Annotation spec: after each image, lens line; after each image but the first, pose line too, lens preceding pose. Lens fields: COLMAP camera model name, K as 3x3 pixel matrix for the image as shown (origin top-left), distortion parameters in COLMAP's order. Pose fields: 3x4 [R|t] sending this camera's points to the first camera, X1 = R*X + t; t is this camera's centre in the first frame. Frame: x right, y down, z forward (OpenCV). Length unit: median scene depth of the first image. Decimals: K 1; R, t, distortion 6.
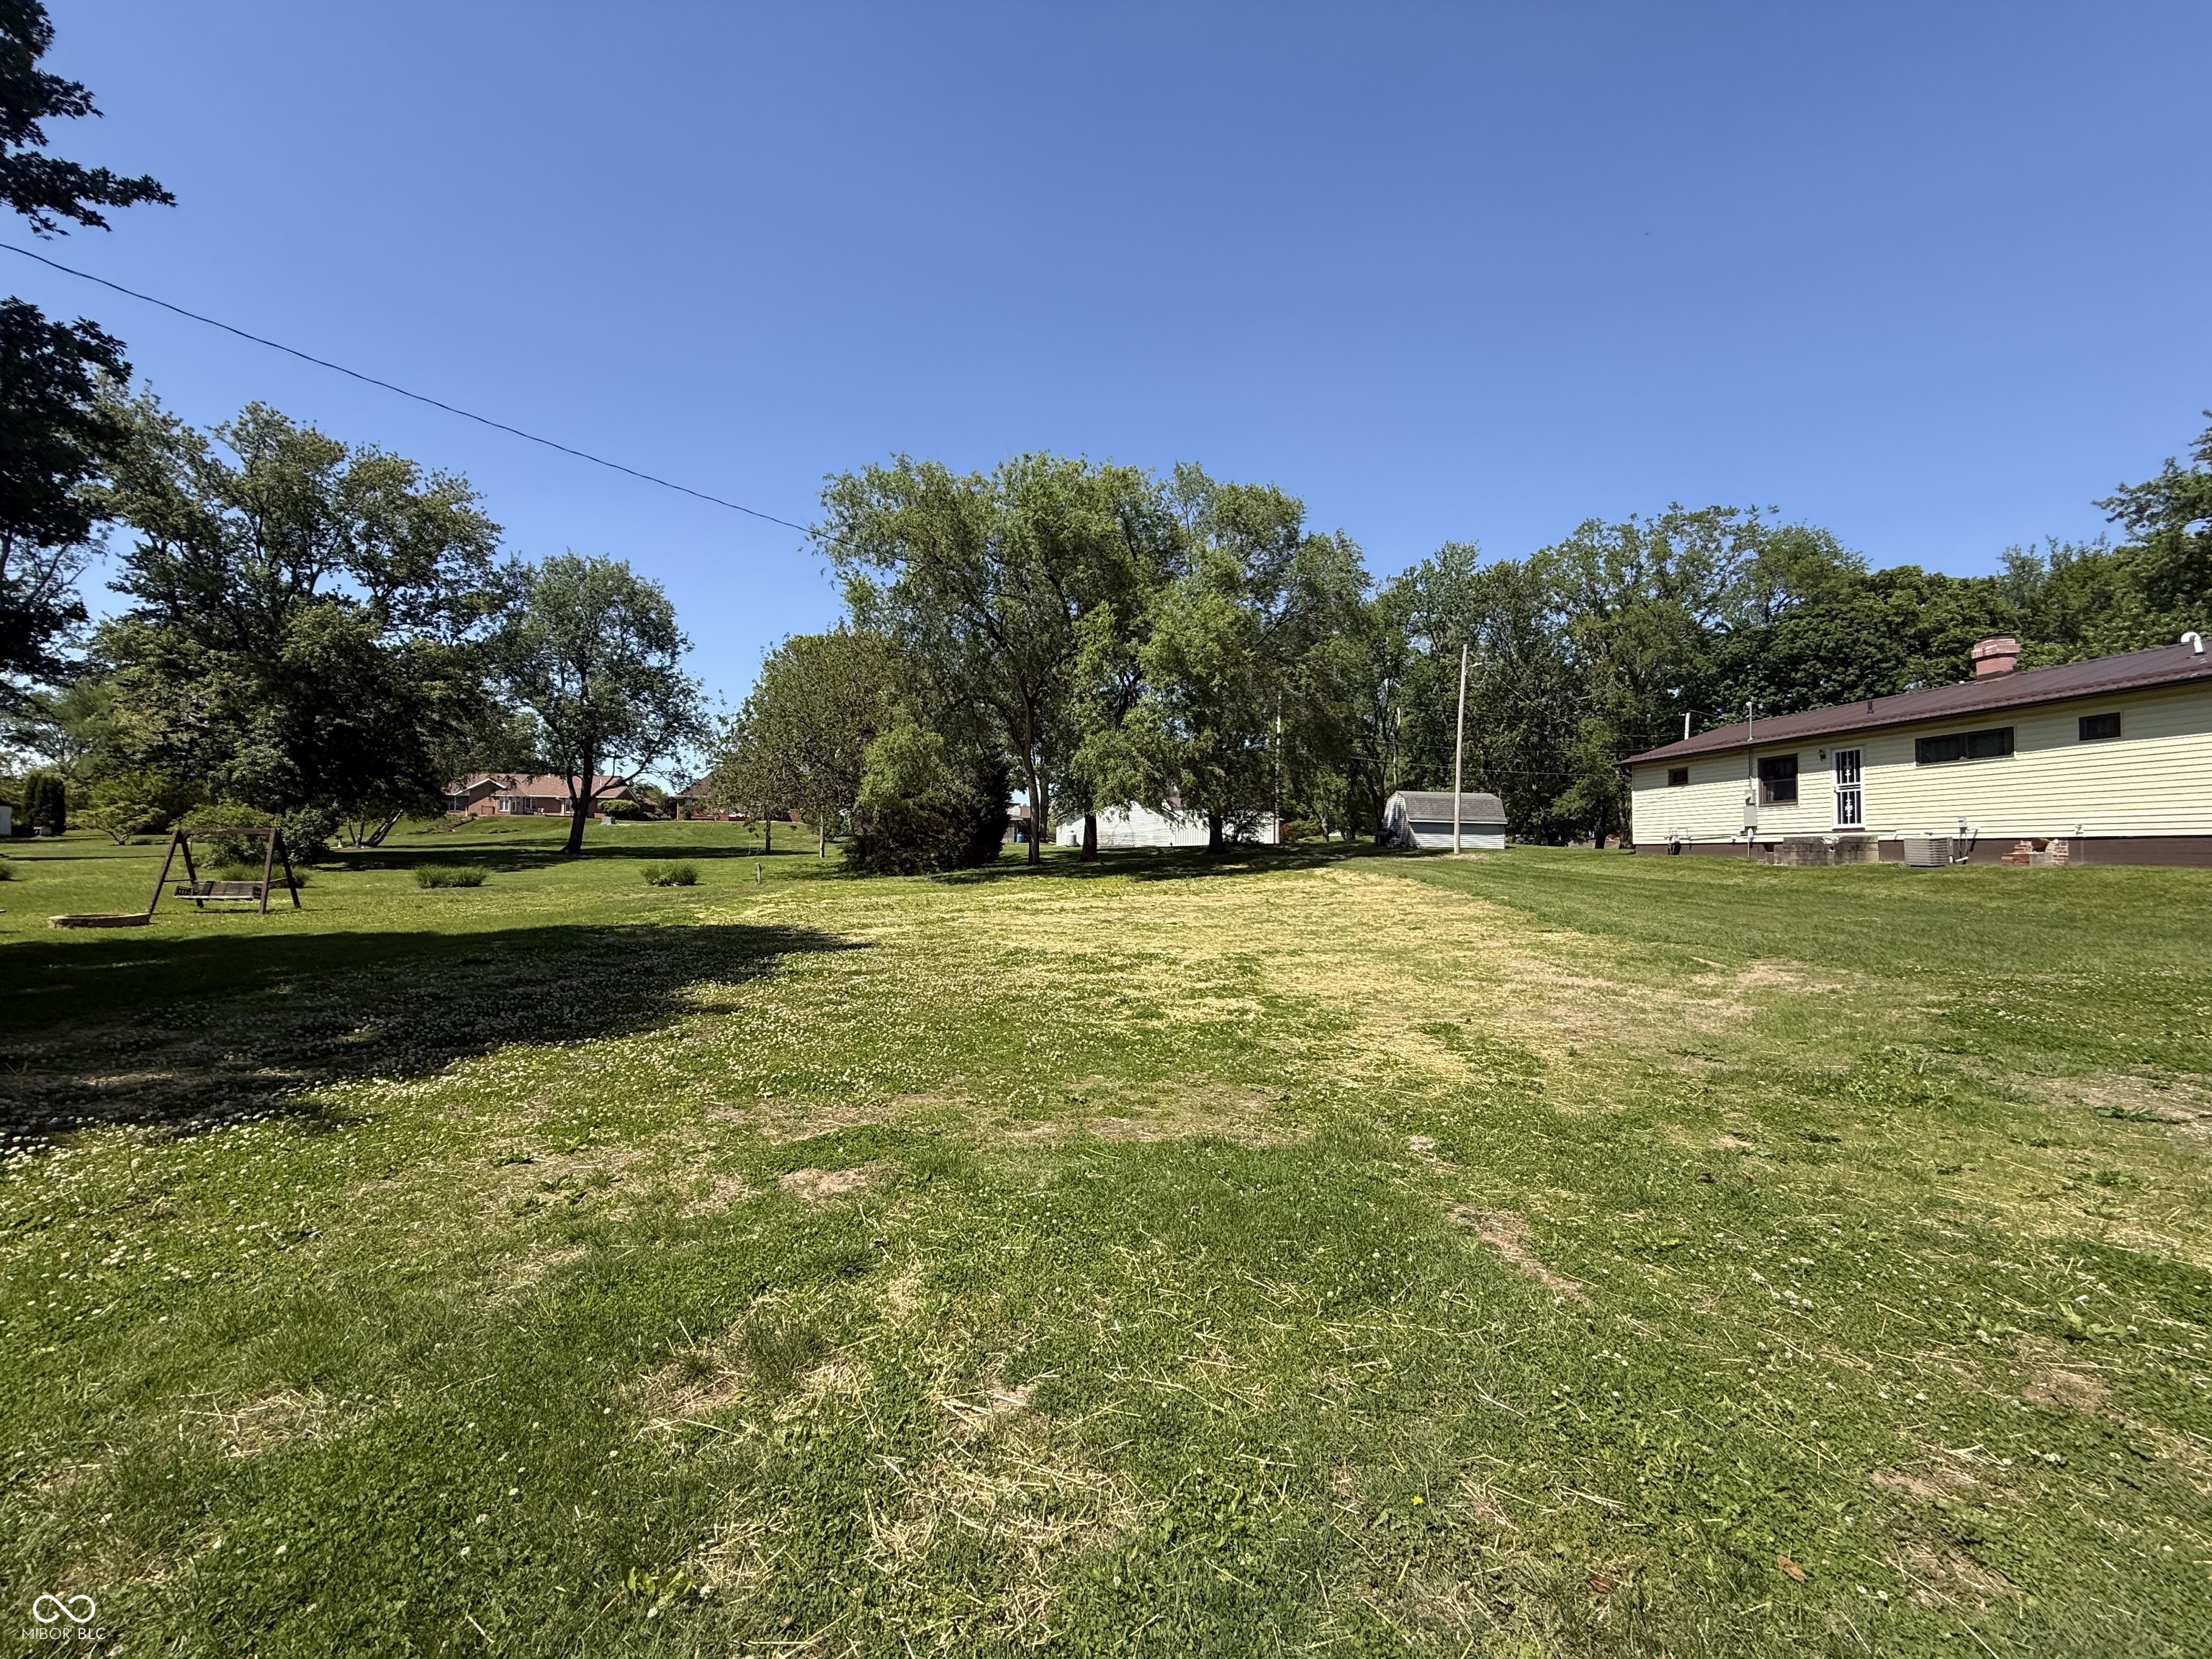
lens RADIAL K [[877.3, 0, 1108.2], [0, 877.3, 835.2], [0, 0, 1]] dist [0.002890, -0.000953]
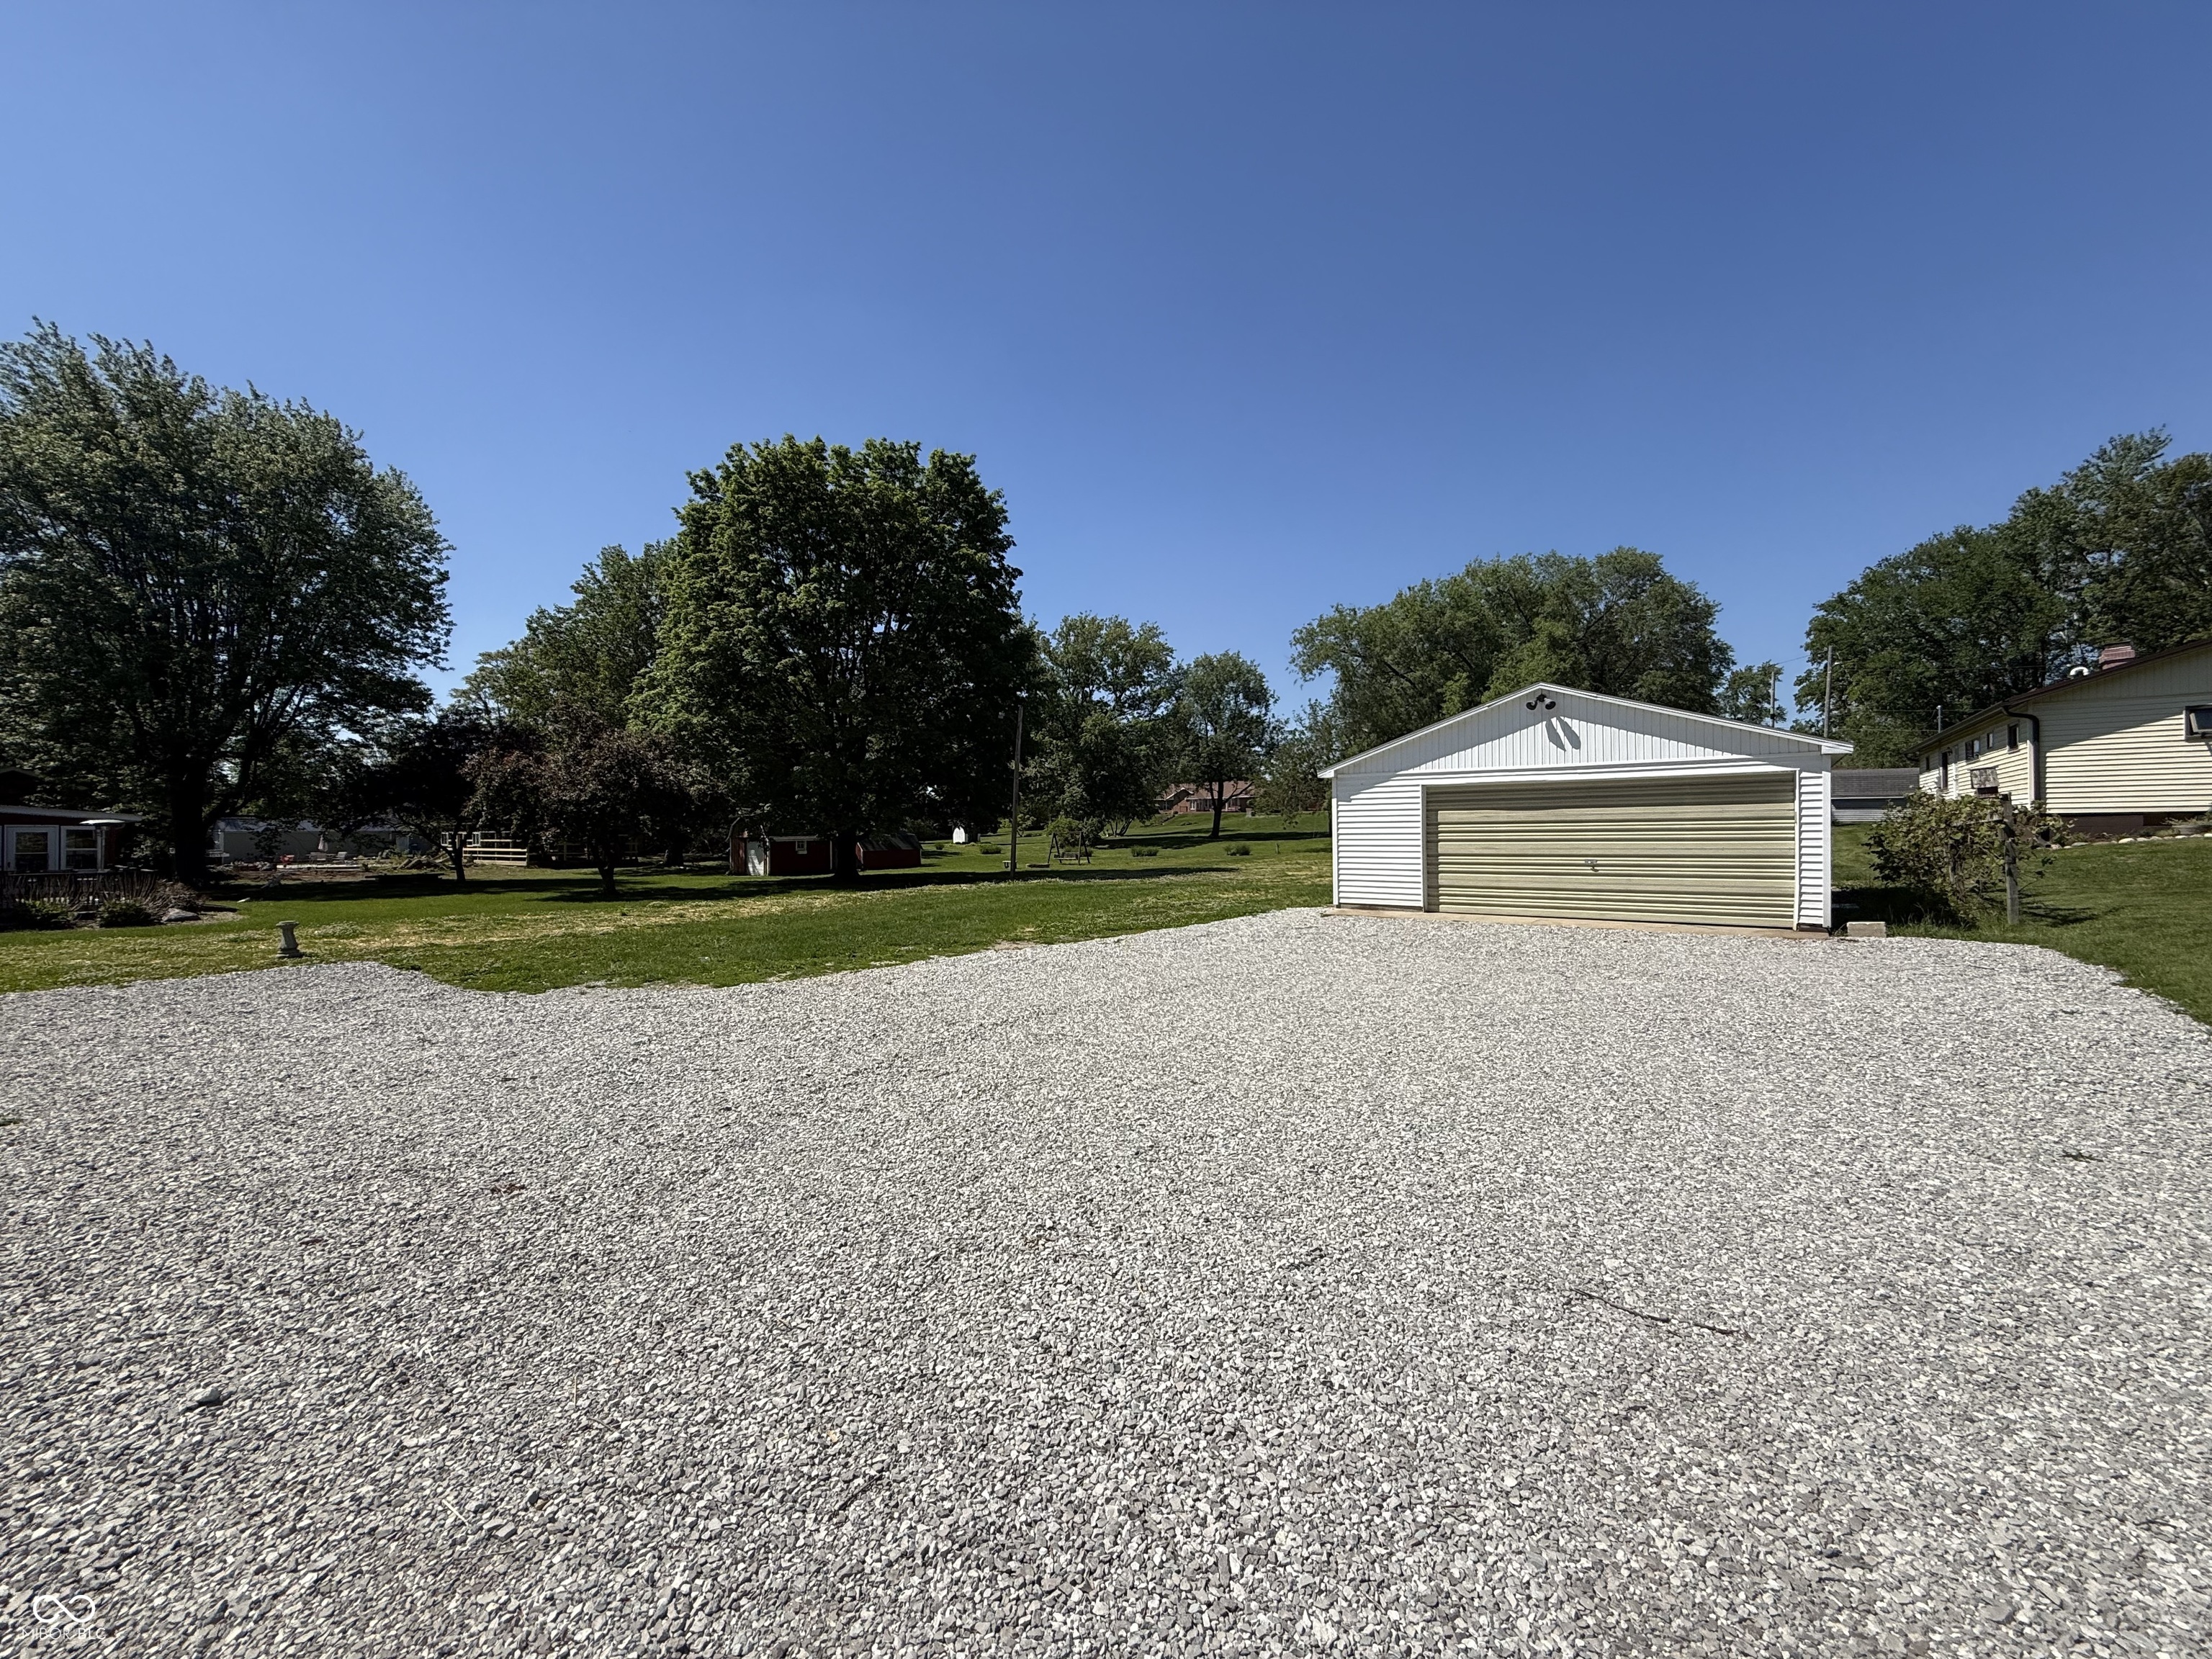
lens RADIAL K [[877.3, 0, 1101.2], [0, 877.3, 841.3], [0, 0, 1]] dist [0.002890, -0.000953]
pose [[0.742062, -0.012615, -0.670212, 0.383431], [0.032824, 0.999307, 0.017534, -0.010337], [0.669527, -0.035011, 0.741962, -0.408075]]
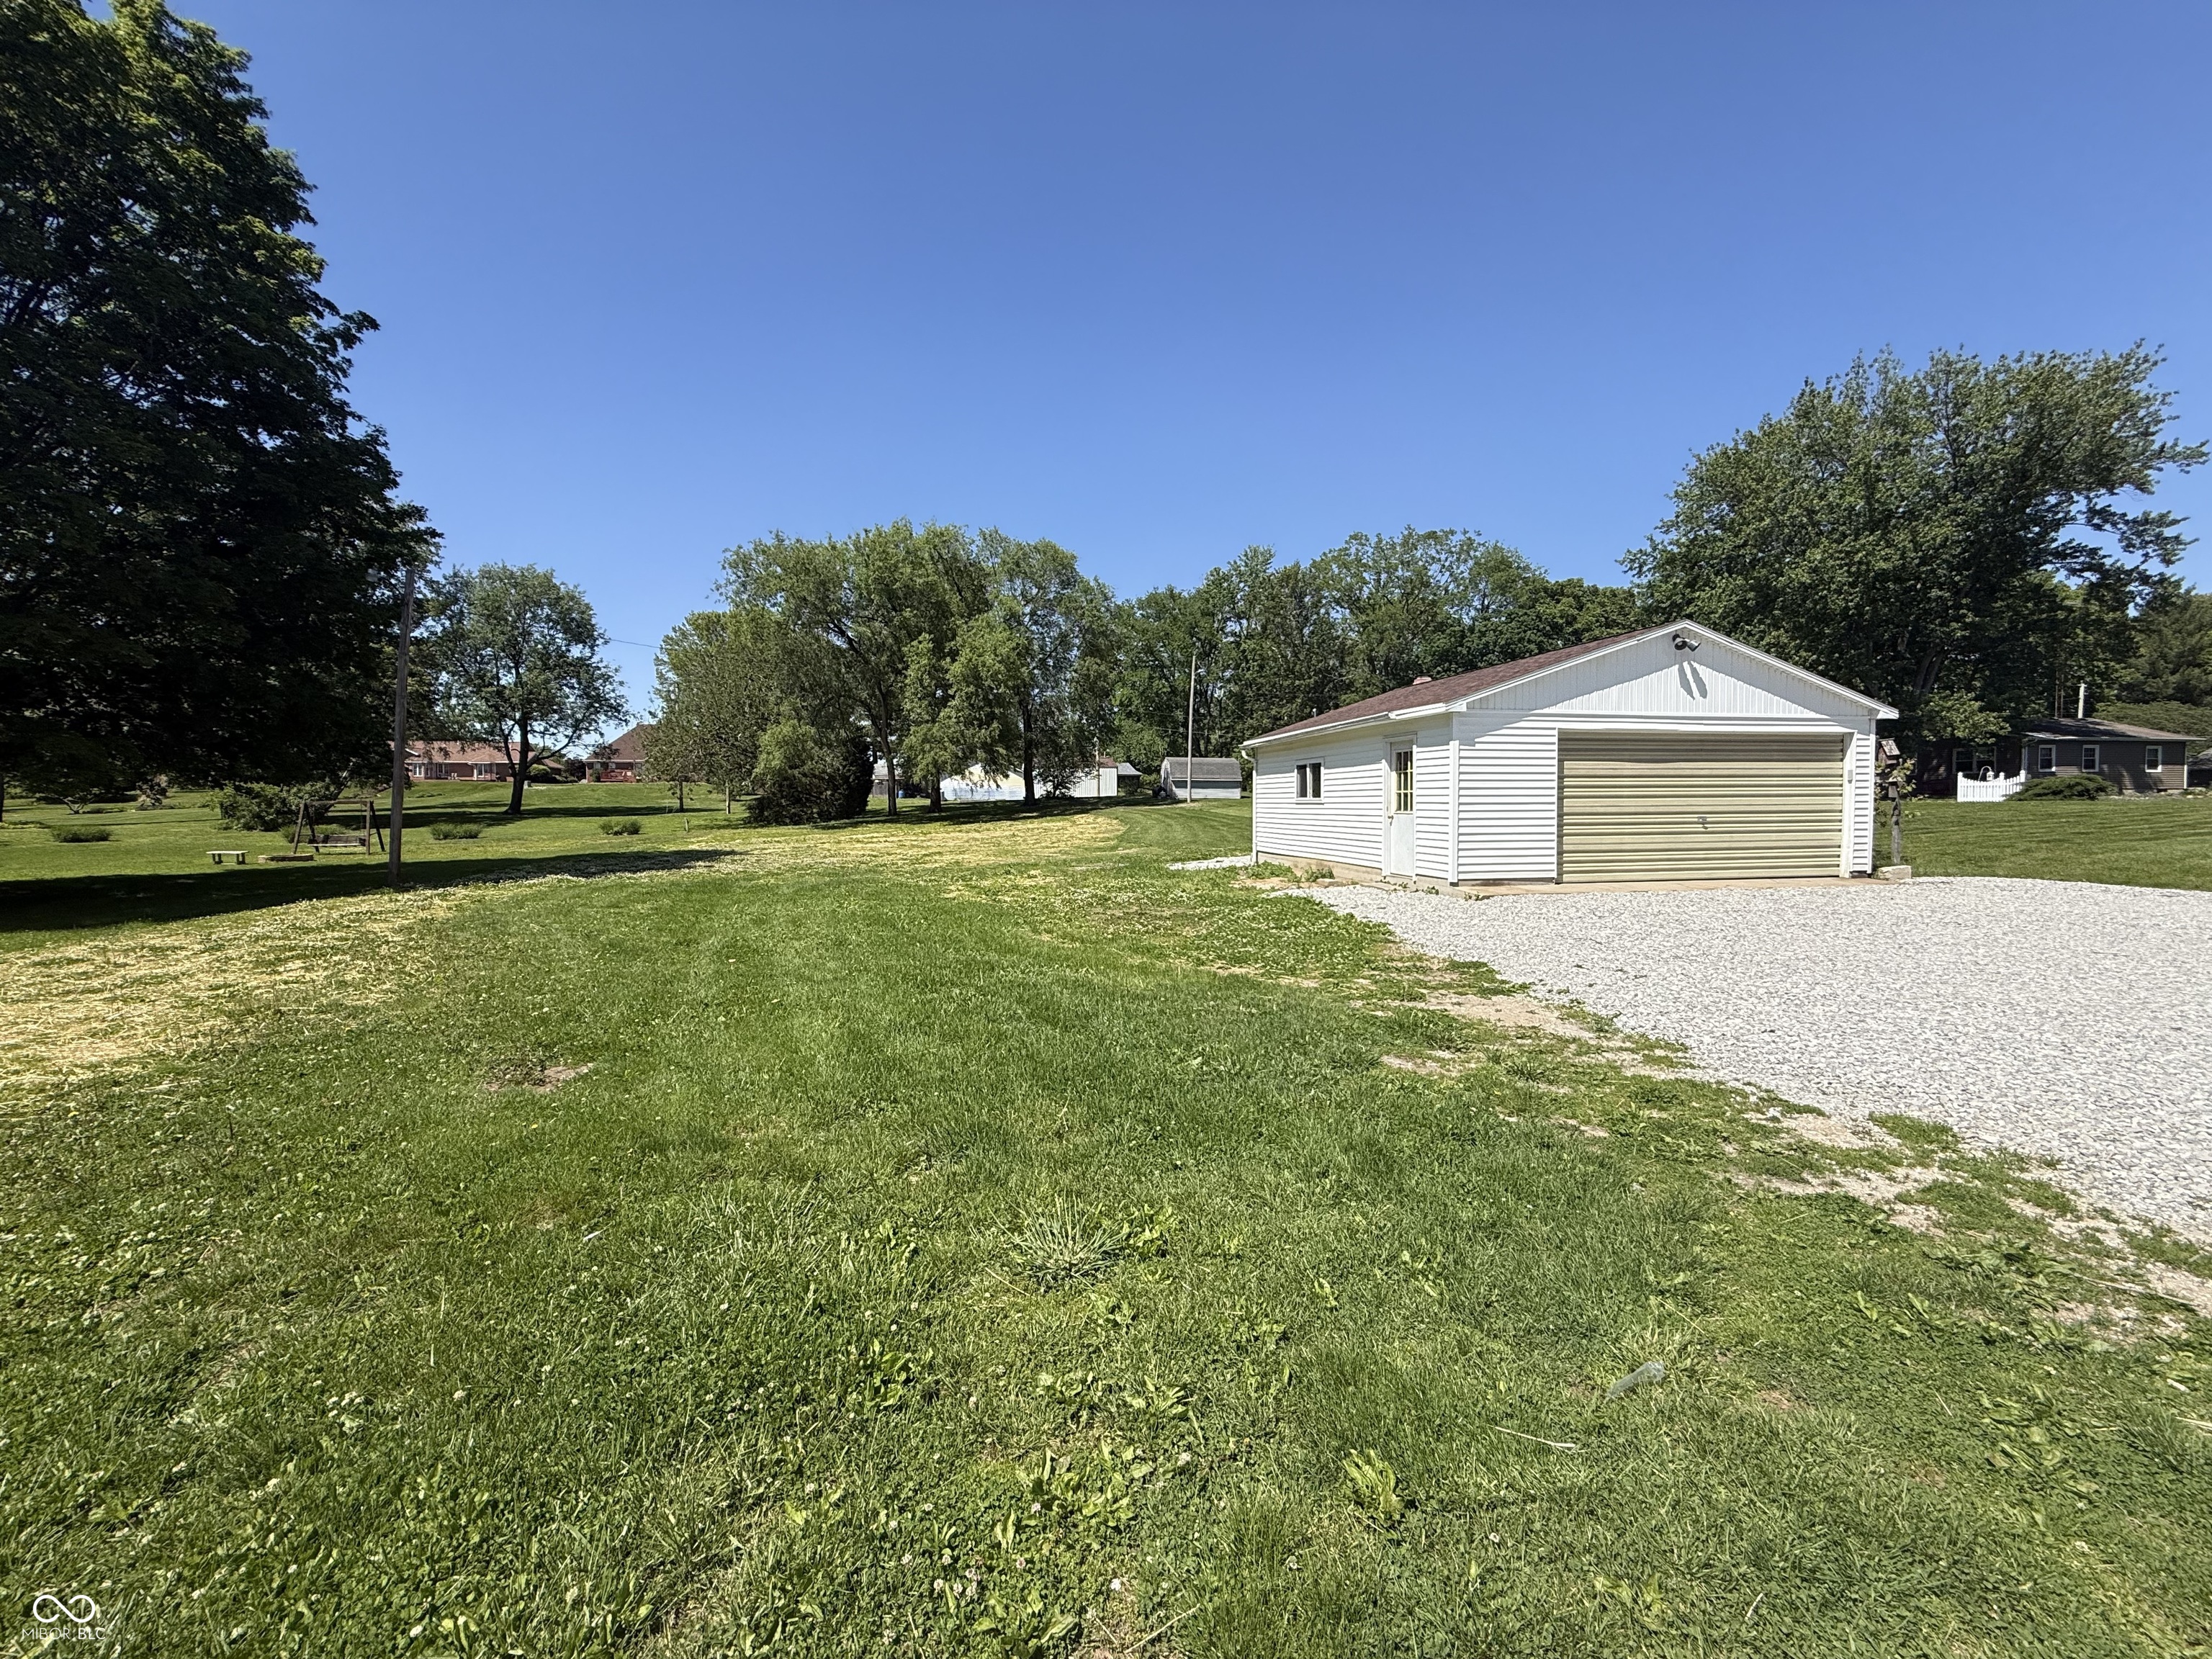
lens RADIAL K [[877.3, 0, 1101.6], [0, 877.3, 841.4], [0, 0, 1]] dist [0.002890, -0.000953]
pose [[0.995666, -0.019792, 0.090874, 0.102104], [0.014210, 0.997995, 0.061670, -0.005814], [-0.091913, -0.060111, 0.993951, -0.341226]]
